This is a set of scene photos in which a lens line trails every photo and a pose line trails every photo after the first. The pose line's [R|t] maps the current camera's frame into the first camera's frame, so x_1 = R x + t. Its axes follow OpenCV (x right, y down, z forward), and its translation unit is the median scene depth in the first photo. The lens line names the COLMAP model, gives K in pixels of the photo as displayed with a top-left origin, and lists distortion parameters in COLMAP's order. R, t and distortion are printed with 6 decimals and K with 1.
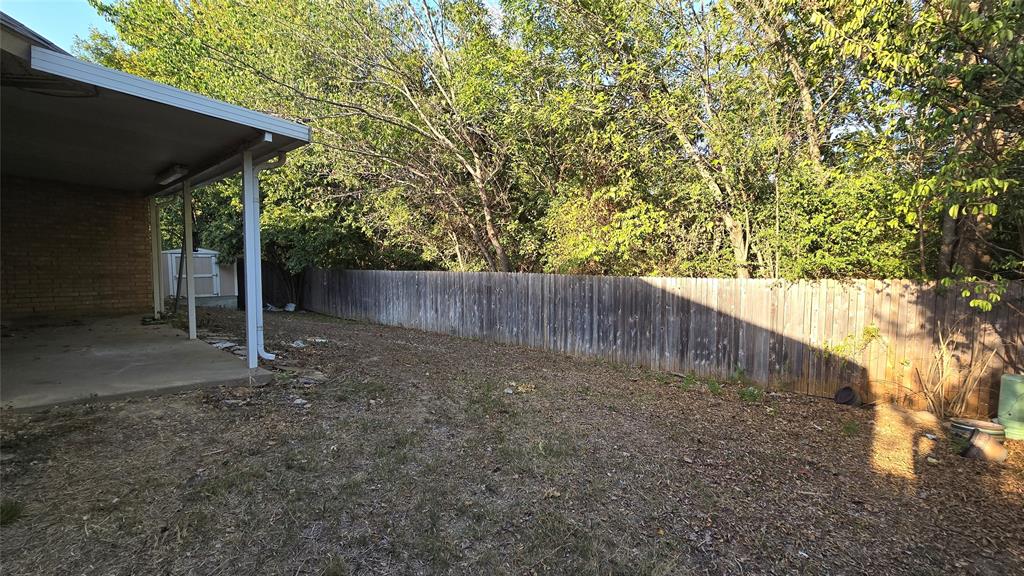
lens RADIAL K [[419.0, 0, 508.0], [0, 419.0, 291.3], [0, 0, 1]] dist [-0.008618, 0.000417]
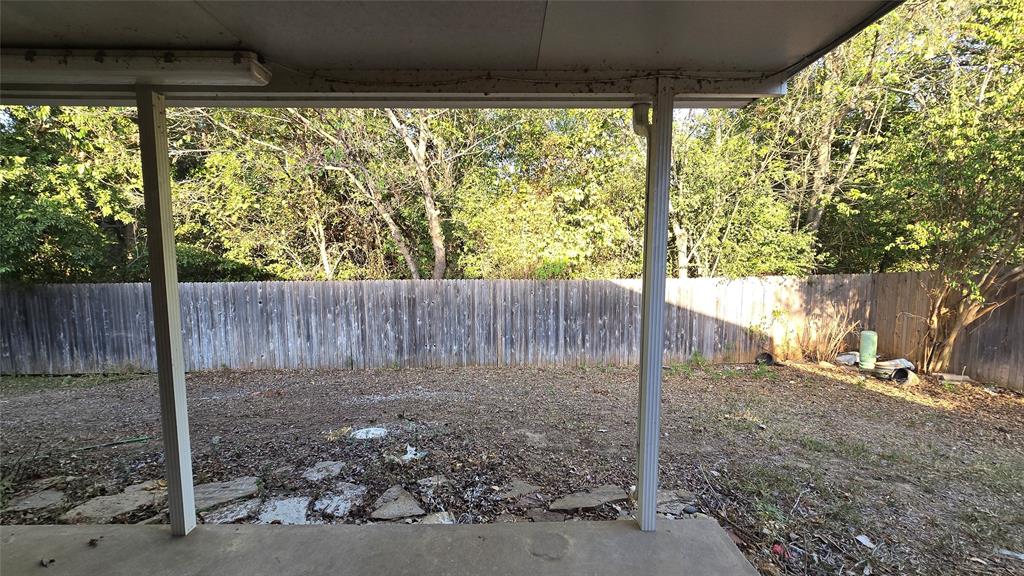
lens RADIAL K [[419.0, 0, 508.0], [0, 419.0, 291.3], [0, 0, 1]] dist [-0.008618, 0.000417]
pose [[0.749429, -0.072552, 0.658098, -0.534405], [0.054692, 0.997365, 0.047672, -0.065613], [-0.659822, 0.000266, 0.751422, 0.367871]]
